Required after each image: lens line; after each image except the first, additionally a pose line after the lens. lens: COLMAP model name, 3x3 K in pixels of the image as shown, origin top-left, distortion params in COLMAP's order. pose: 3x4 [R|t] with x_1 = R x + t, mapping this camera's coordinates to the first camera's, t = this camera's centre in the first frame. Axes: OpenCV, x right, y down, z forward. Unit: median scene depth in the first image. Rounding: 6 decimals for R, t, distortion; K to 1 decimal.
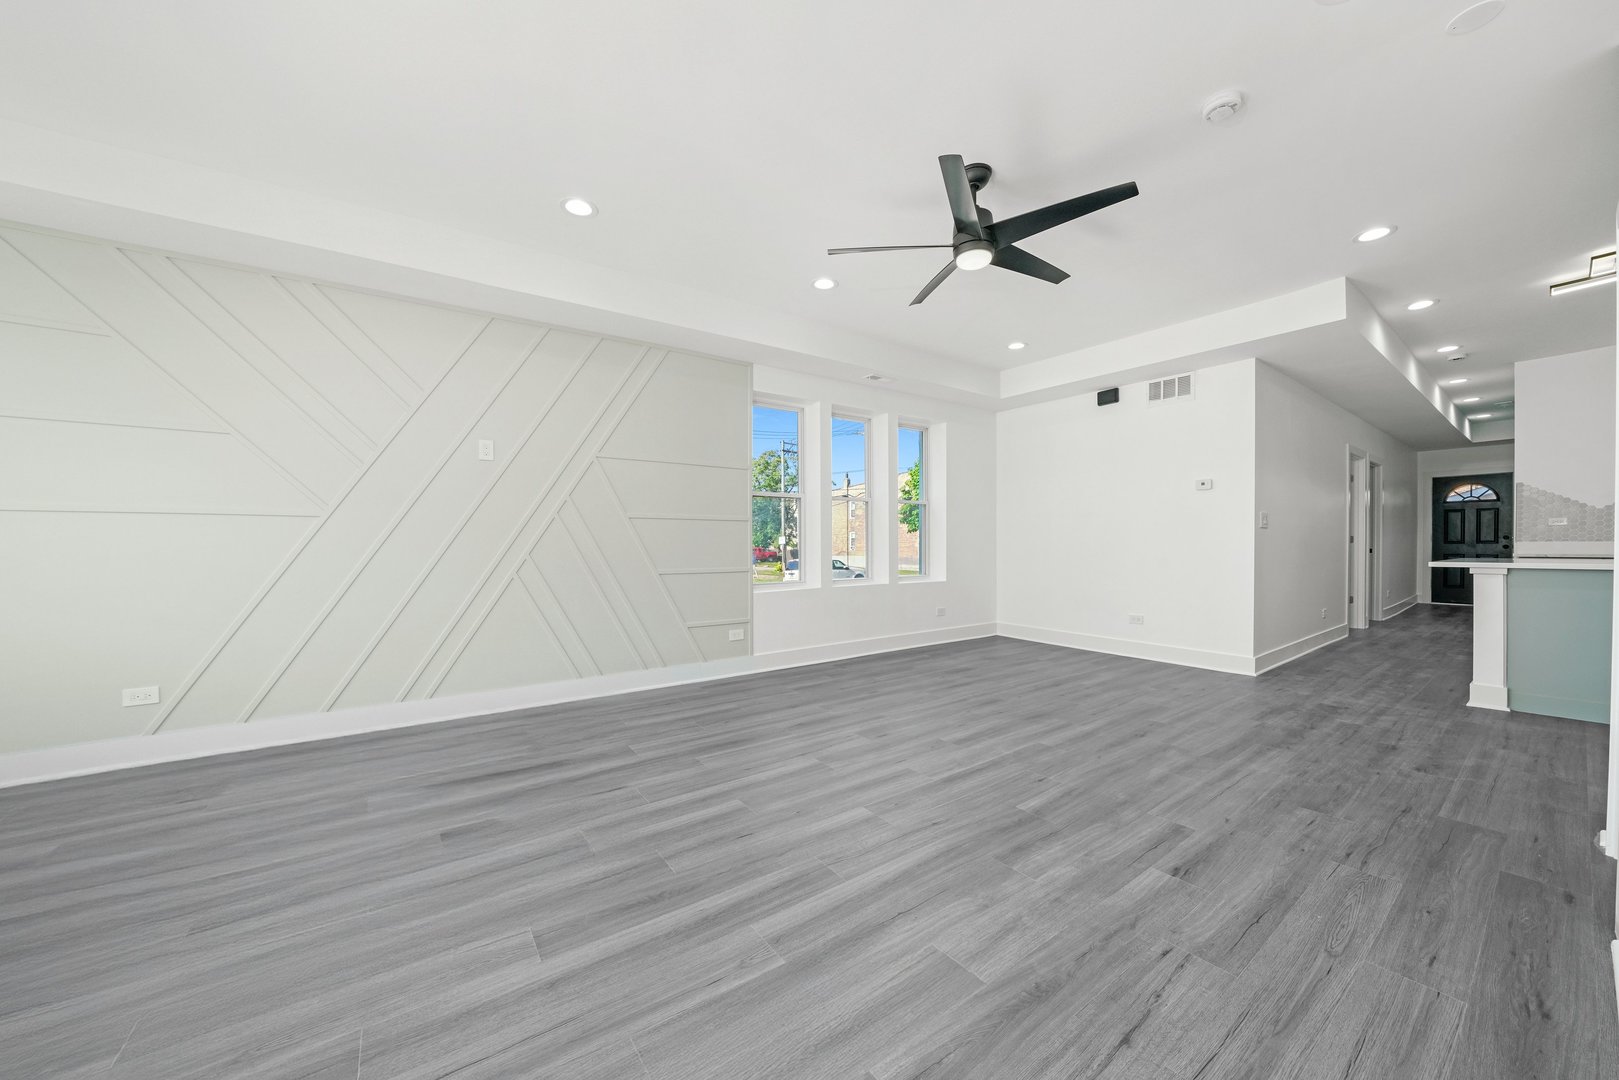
lens RADIAL K [[562.3, 0, 804.7], [0, 562.3, 547.5], [0, 0, 1]] dist [-0.015579, 0.000097]
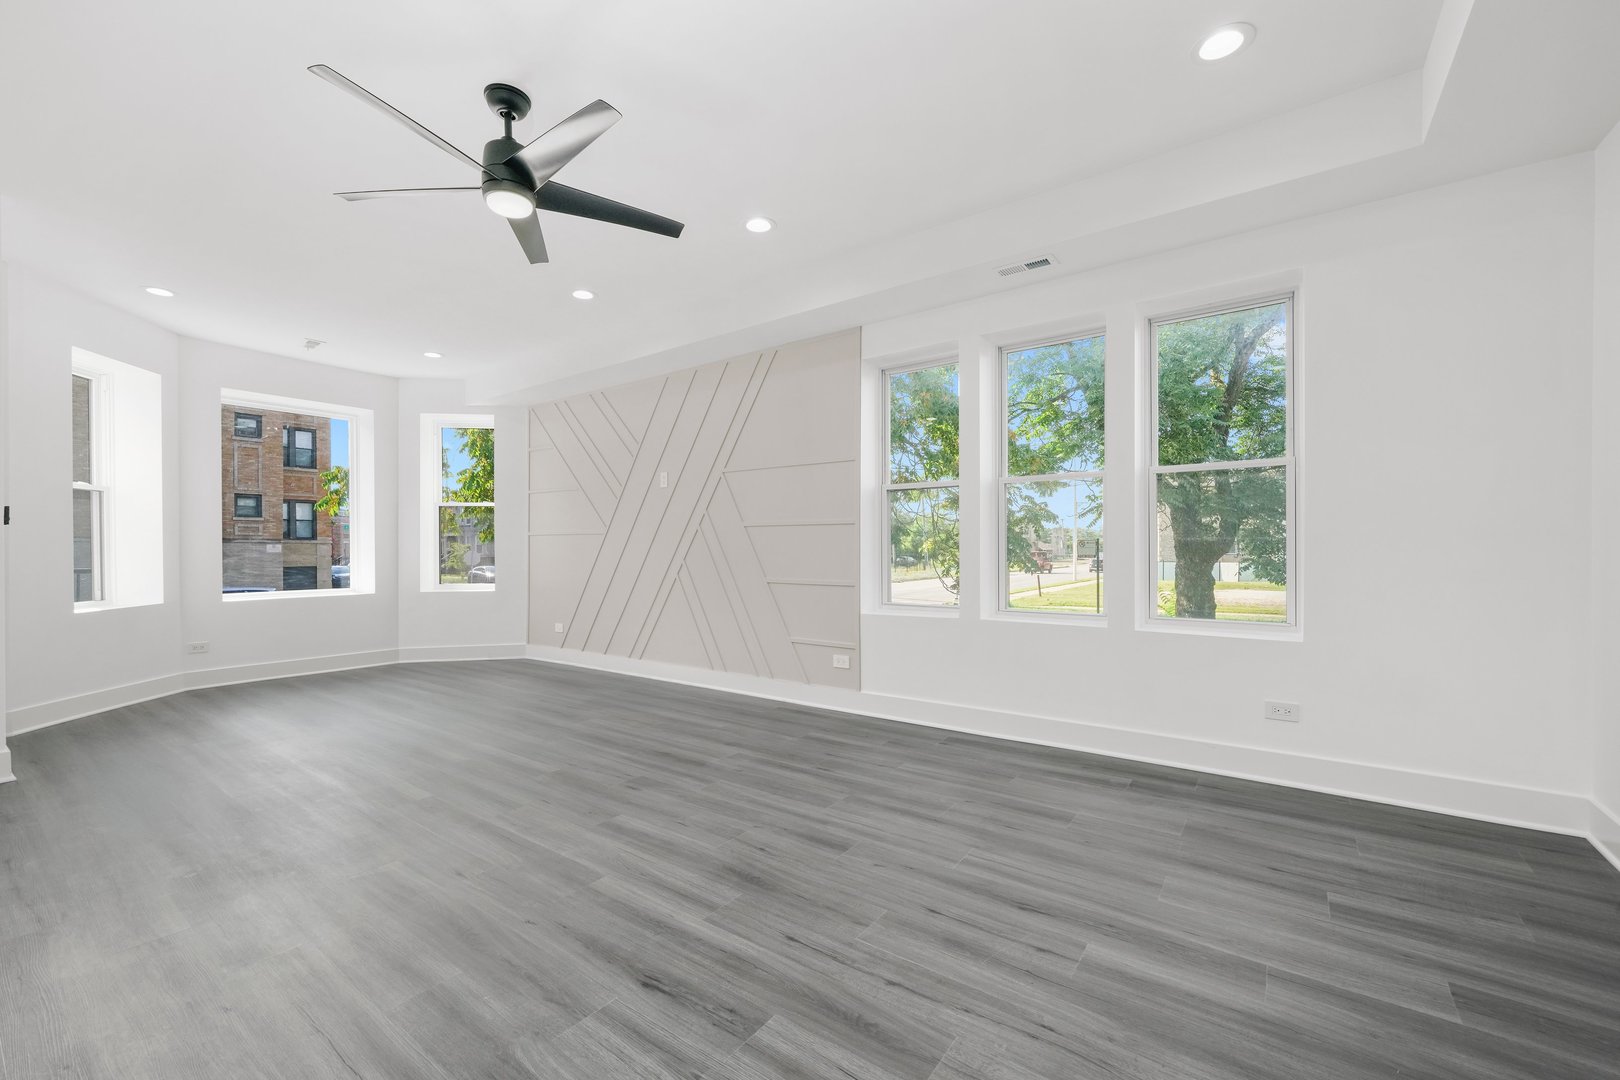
lens RADIAL K [[640.4, 0, 805.8], [0, 640.4, 550.6], [0, 0, 1]] dist [-0.009480, 0.000173]
pose [[0.338052, 0.005321, -0.941112, 1.019709], [-0.006352, 0.999974, 0.003372, -0.016719], [0.941106, 0.004838, 0.338077, 0.848628]]
